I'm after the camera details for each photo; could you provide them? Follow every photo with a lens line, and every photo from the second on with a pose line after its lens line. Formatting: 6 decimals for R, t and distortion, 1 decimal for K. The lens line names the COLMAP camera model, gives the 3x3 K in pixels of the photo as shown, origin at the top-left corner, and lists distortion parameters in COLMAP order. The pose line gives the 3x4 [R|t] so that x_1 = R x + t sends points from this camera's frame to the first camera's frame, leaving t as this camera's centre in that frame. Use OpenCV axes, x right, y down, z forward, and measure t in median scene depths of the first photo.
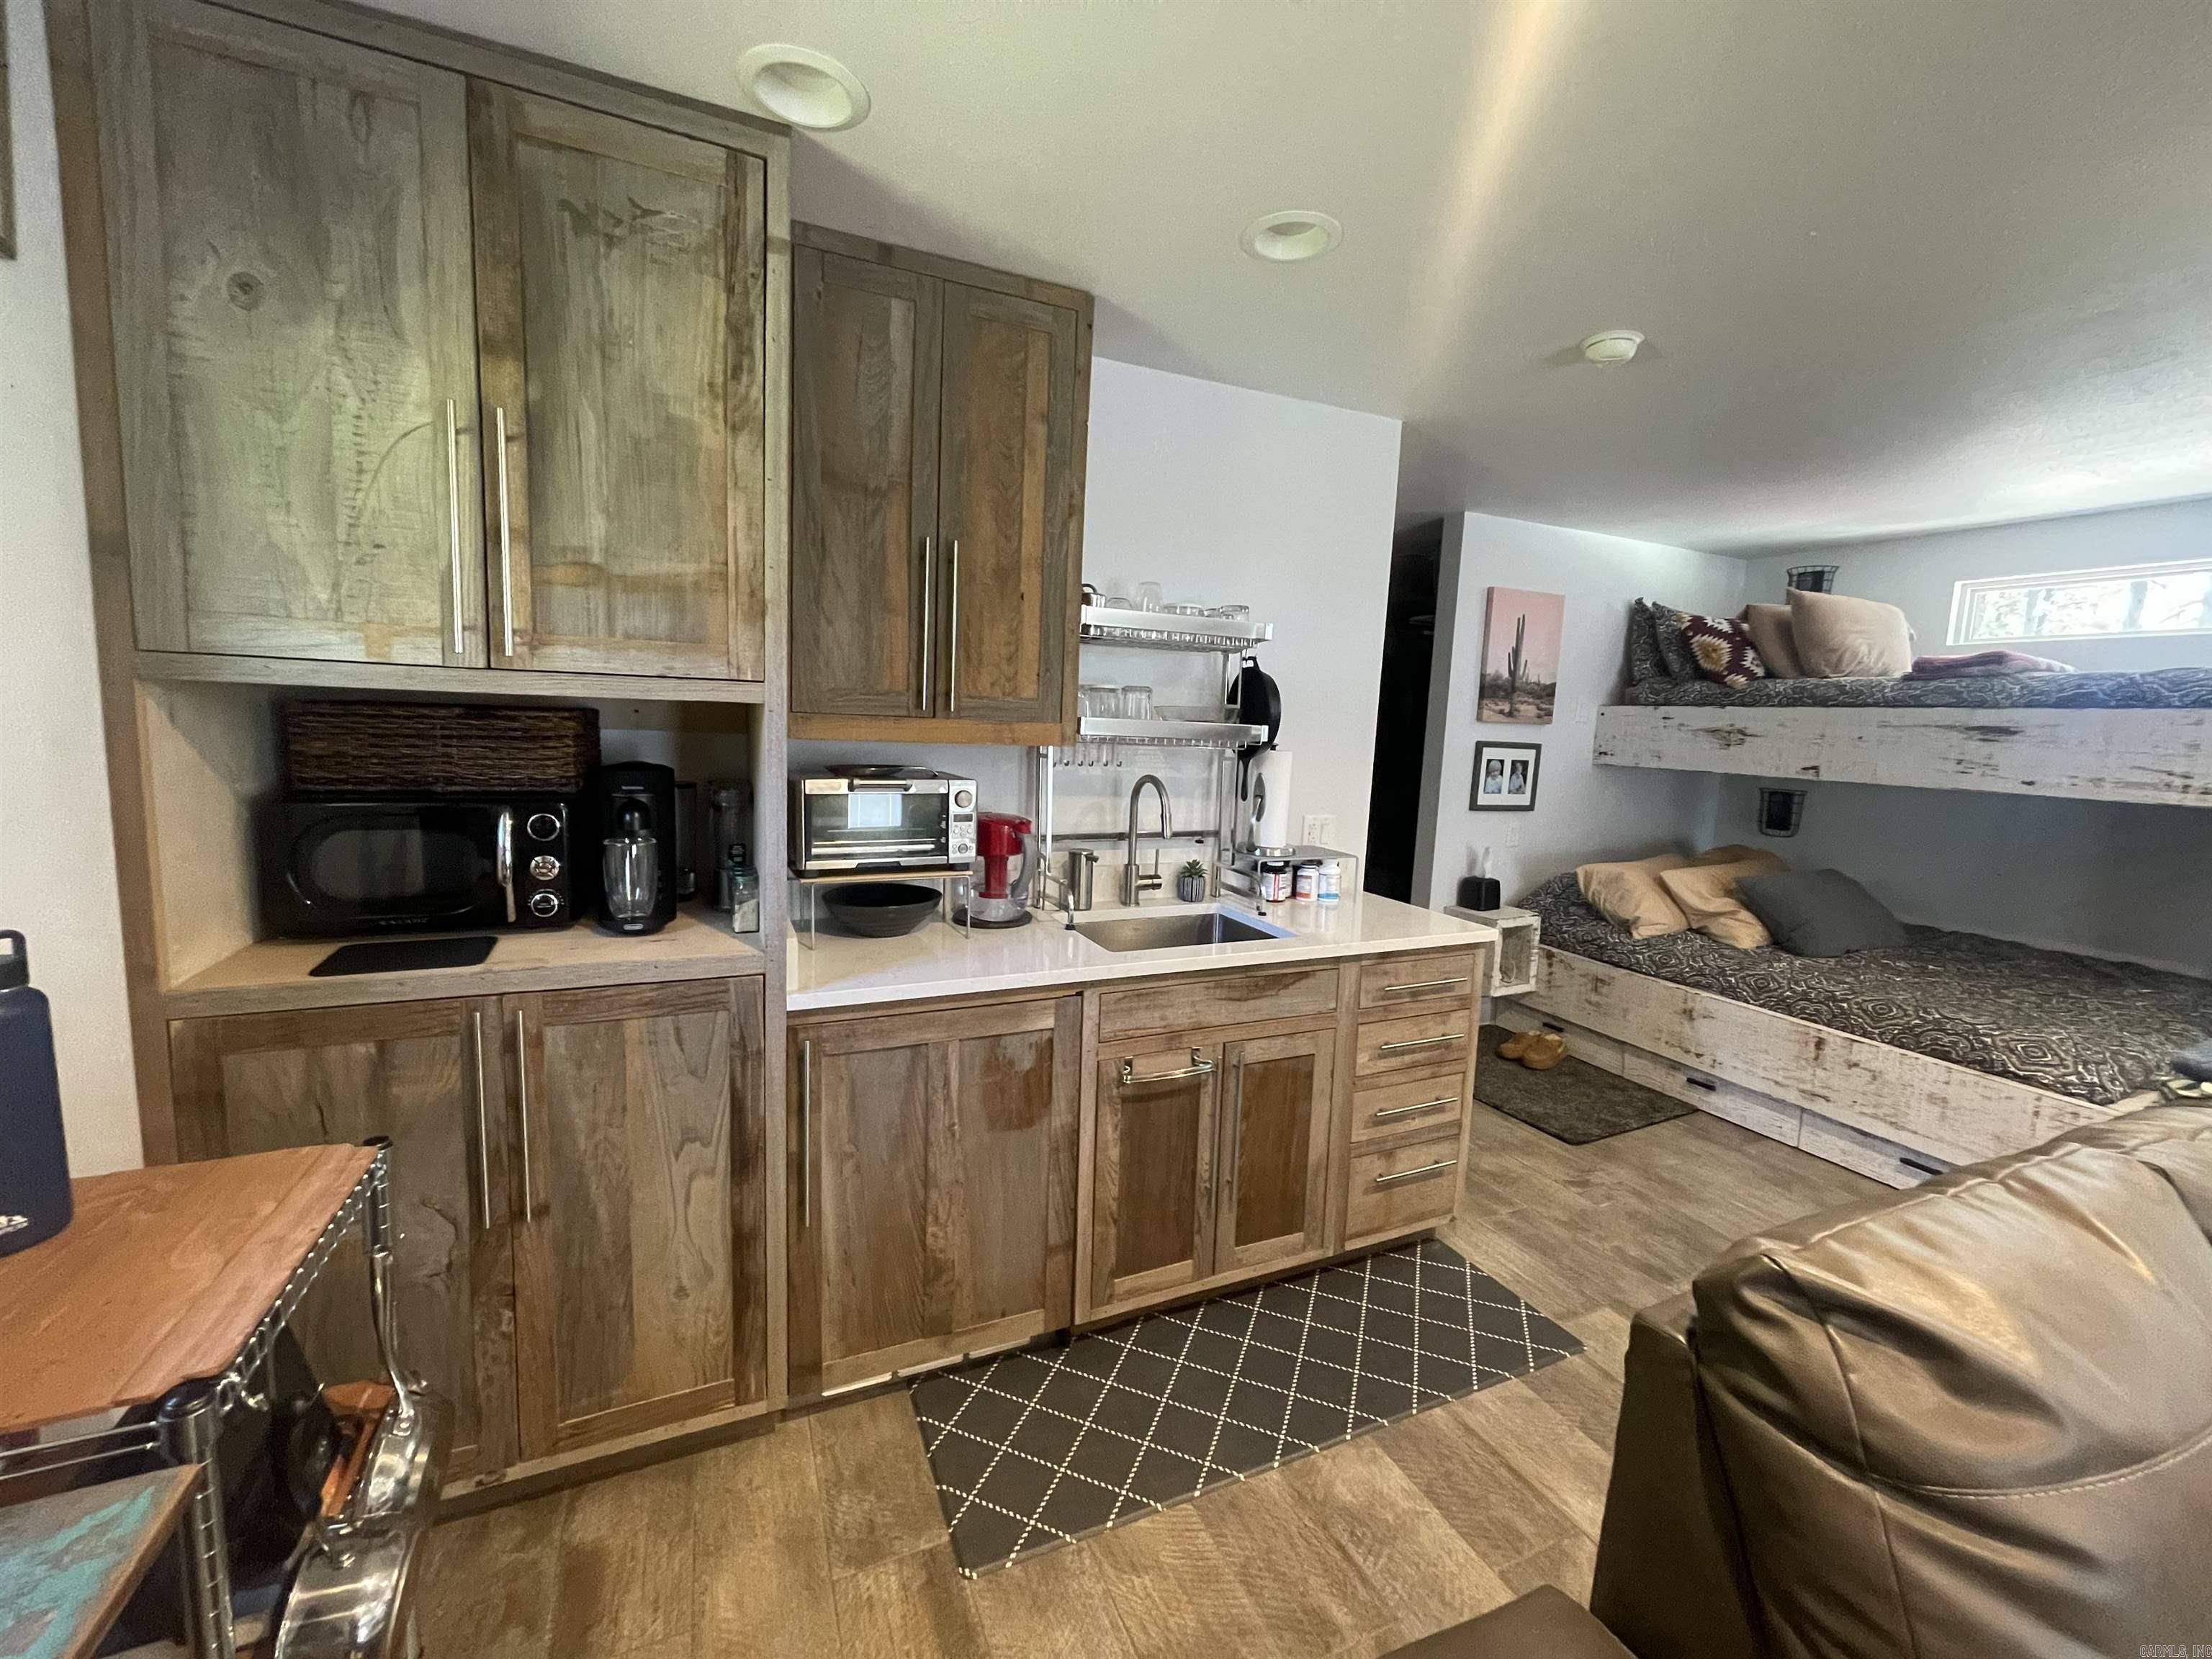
lens RADIAL K [[887.0, 0, 1103.5], [0, 887.0, 818.8], [0, 0, 1]] dist [-0.000810, -0.001395]
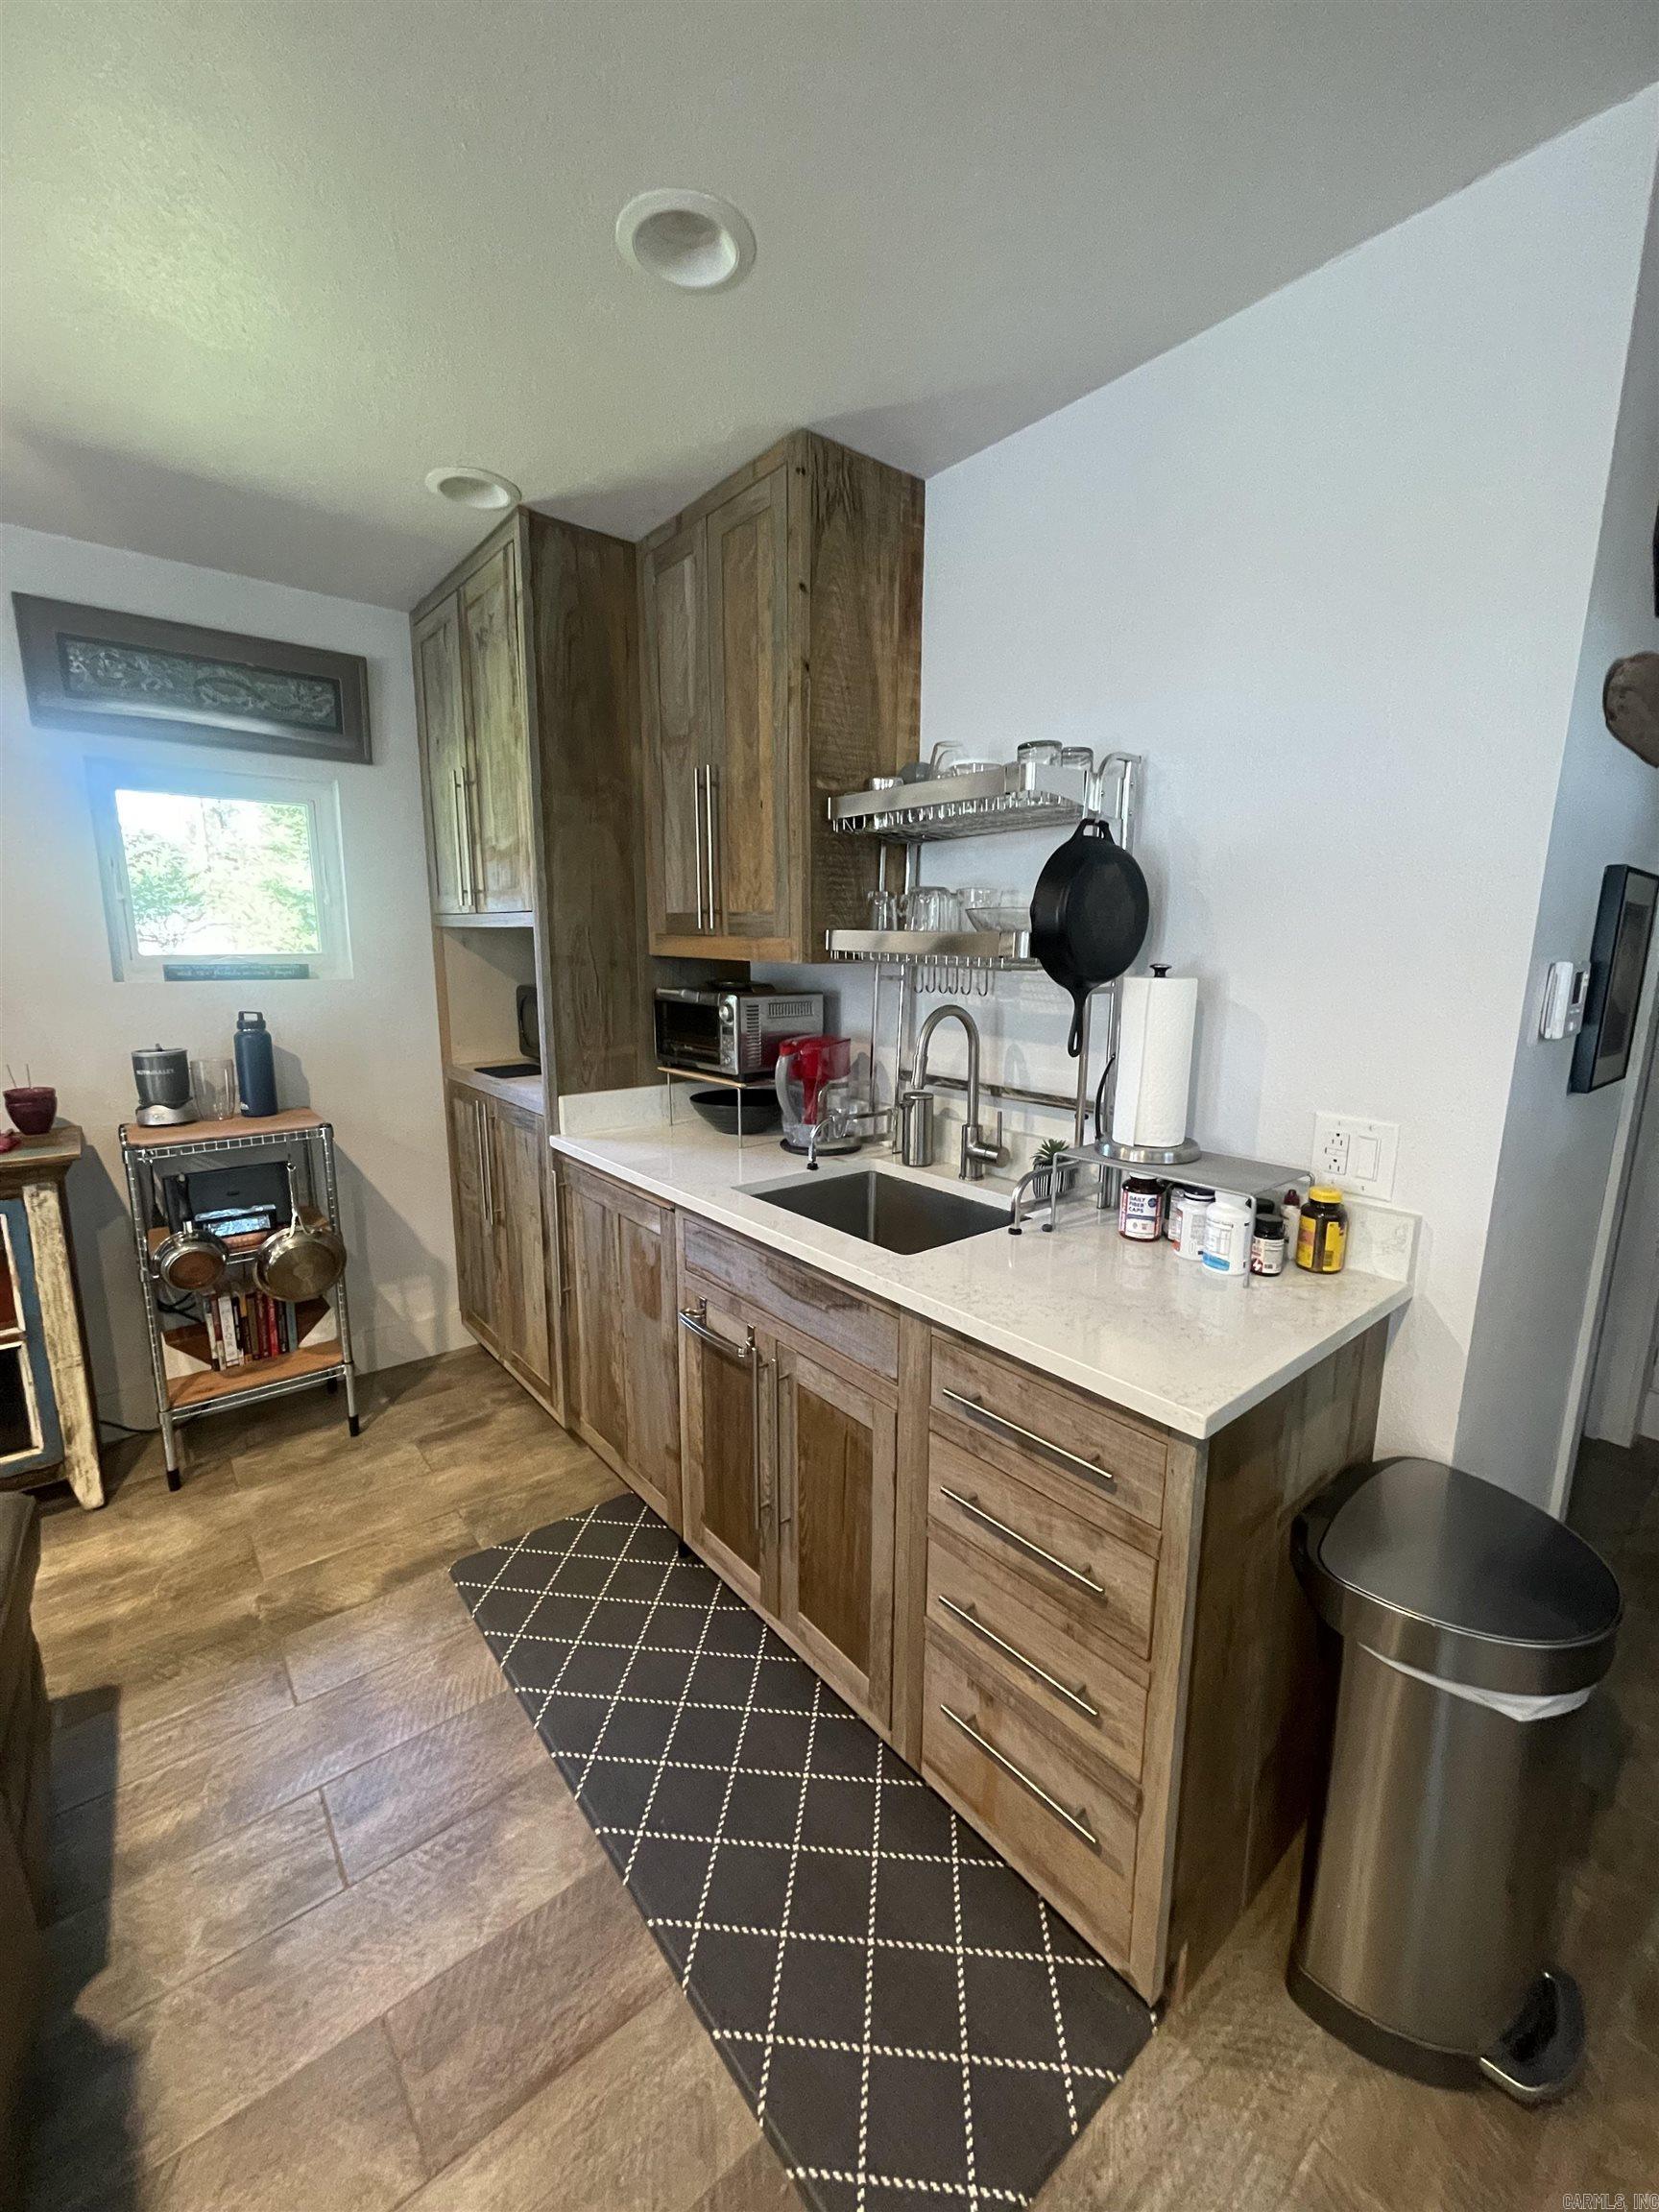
lens RADIAL K [[887.0, 0, 830.8], [0, 887.0, 1090.9], [0, 0, 1]] dist [-0.000810, -0.001395]
pose [[0.271680, 0.131505, -0.953361, 0.819321], [-0.106119, 0.988673, 0.106135, -0.050198], [0.956519, 0.072335, 0.282558, 0.761795]]
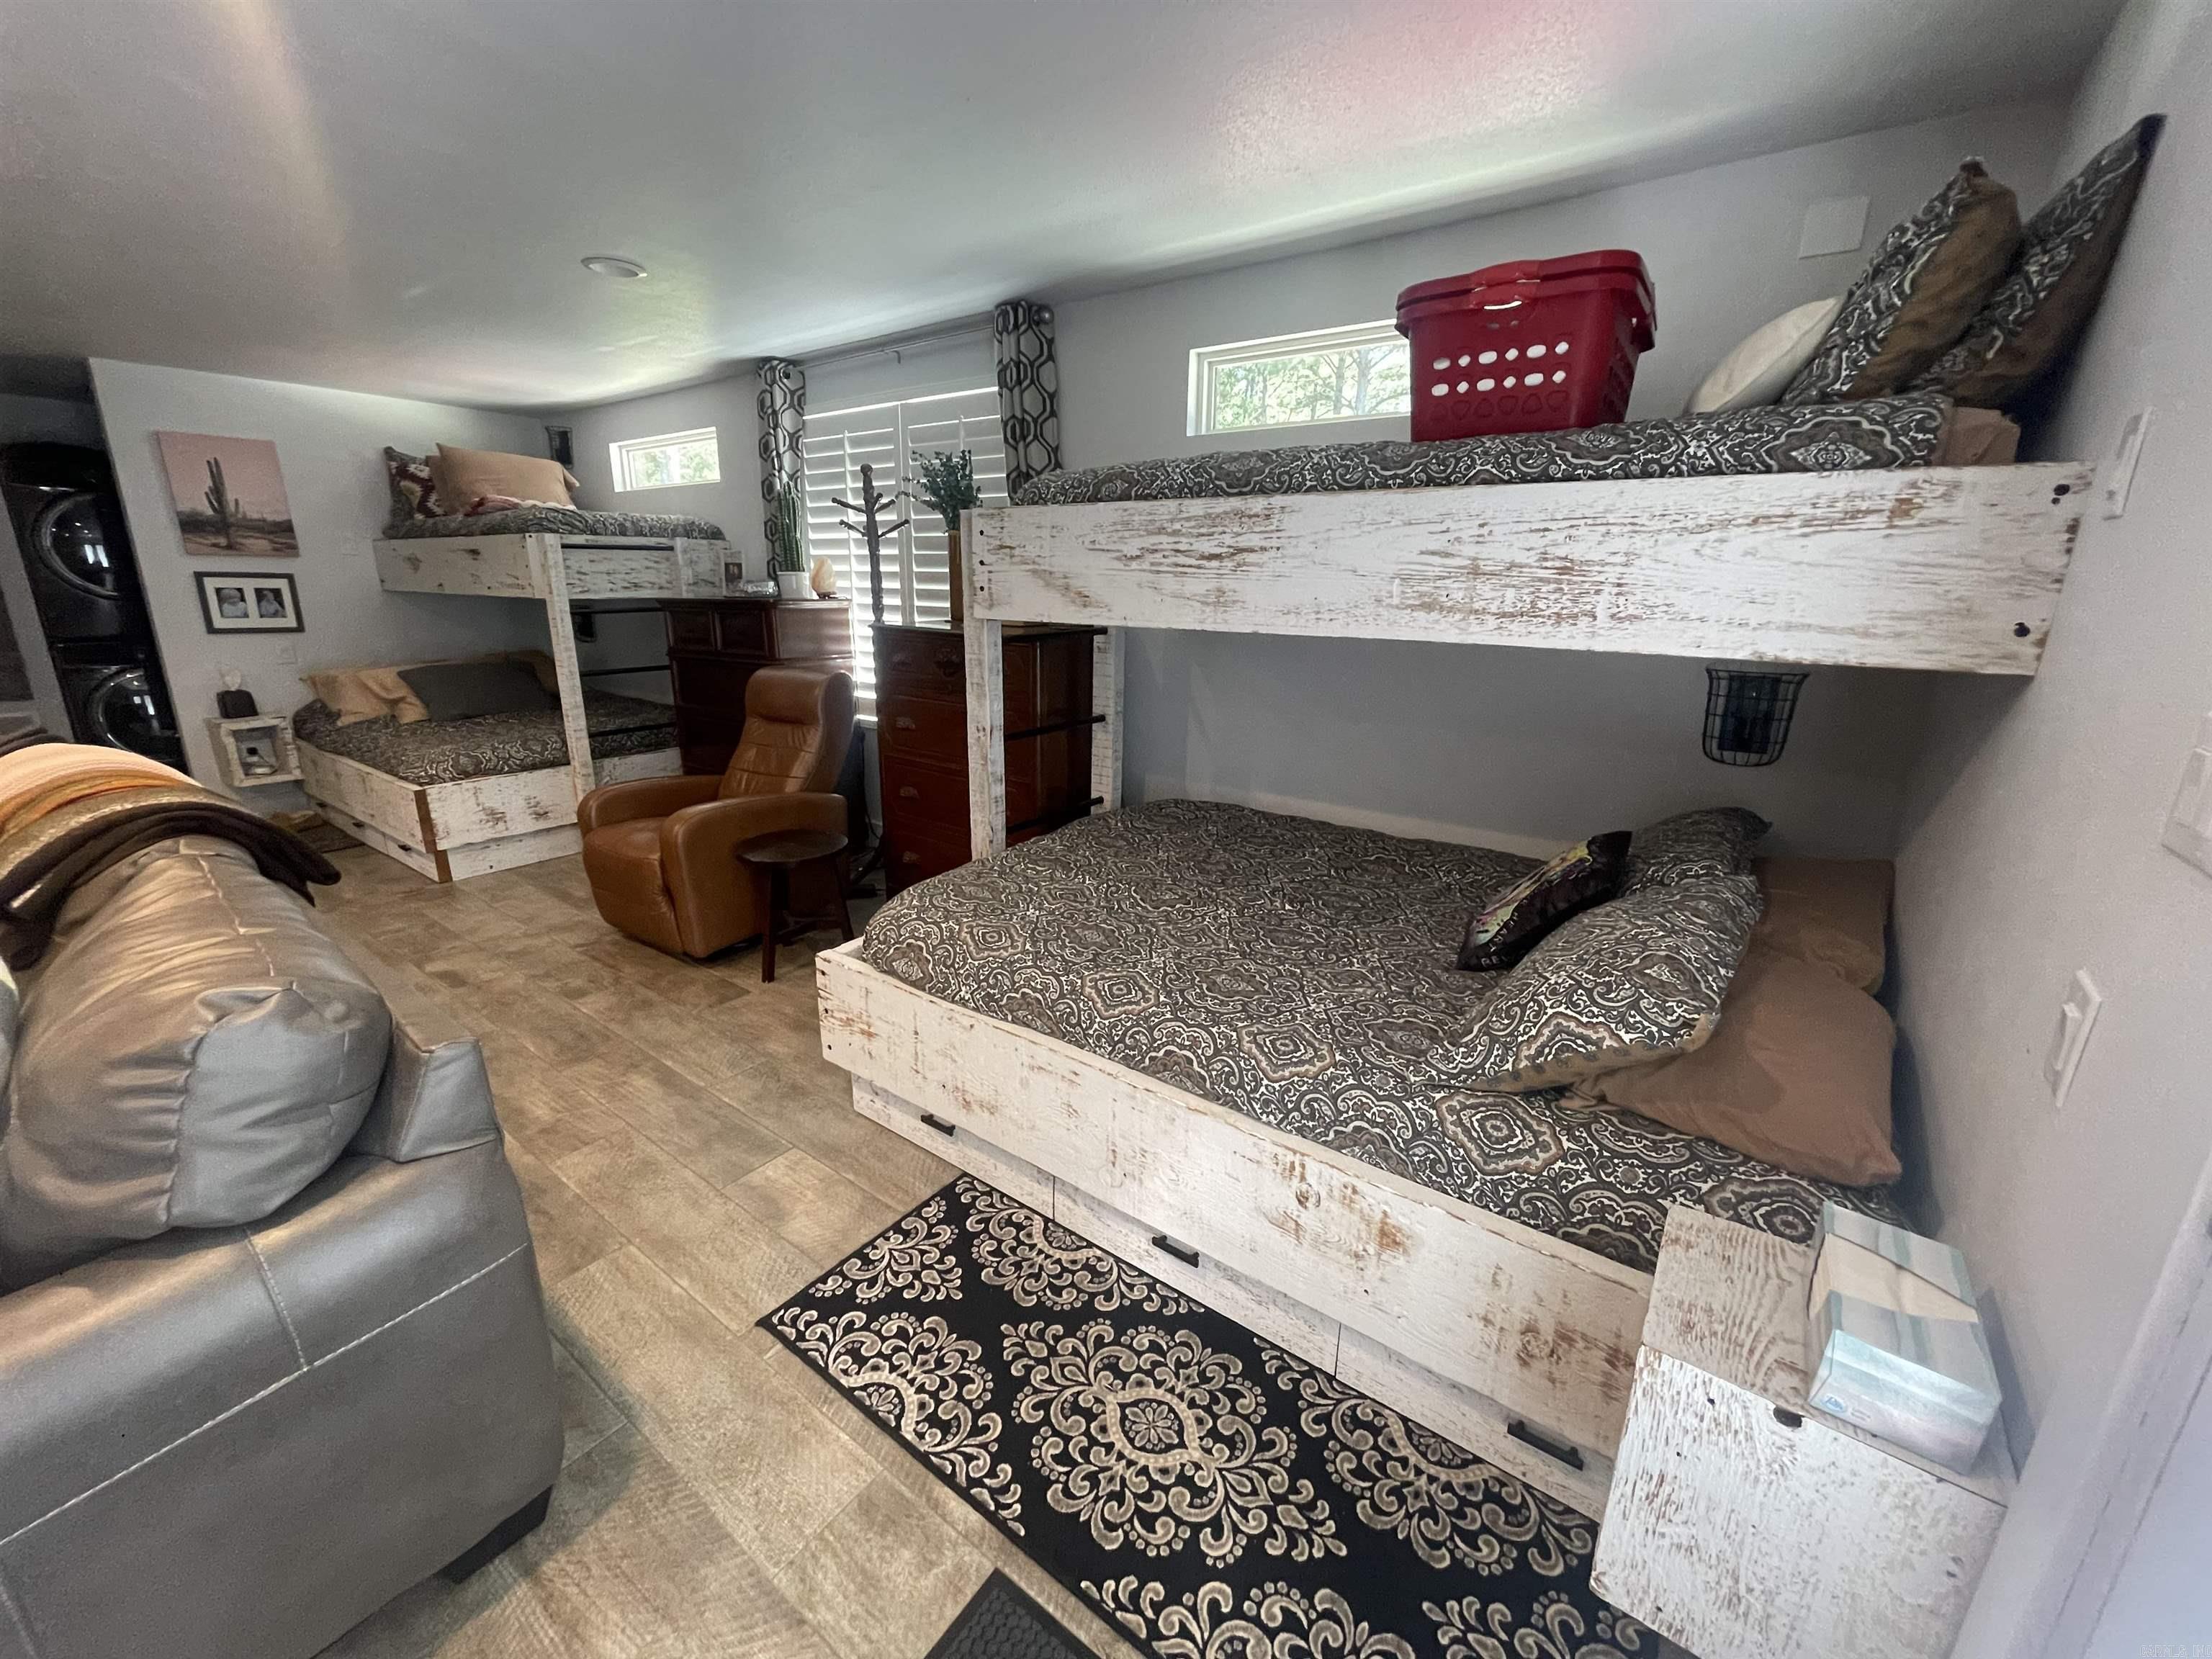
lens RADIAL K [[887.0, 0, 1098.6], [0, 887.0, 827.7], [0, 0, 1]] dist [-0.000810, -0.001395]
pose [[0.870318, -0.160222, 0.465698, 1.618972], [0.078449, 0.978628, 0.190086, 0.209990], [-0.486201, -0.128902, 0.864287, -1.154380]]
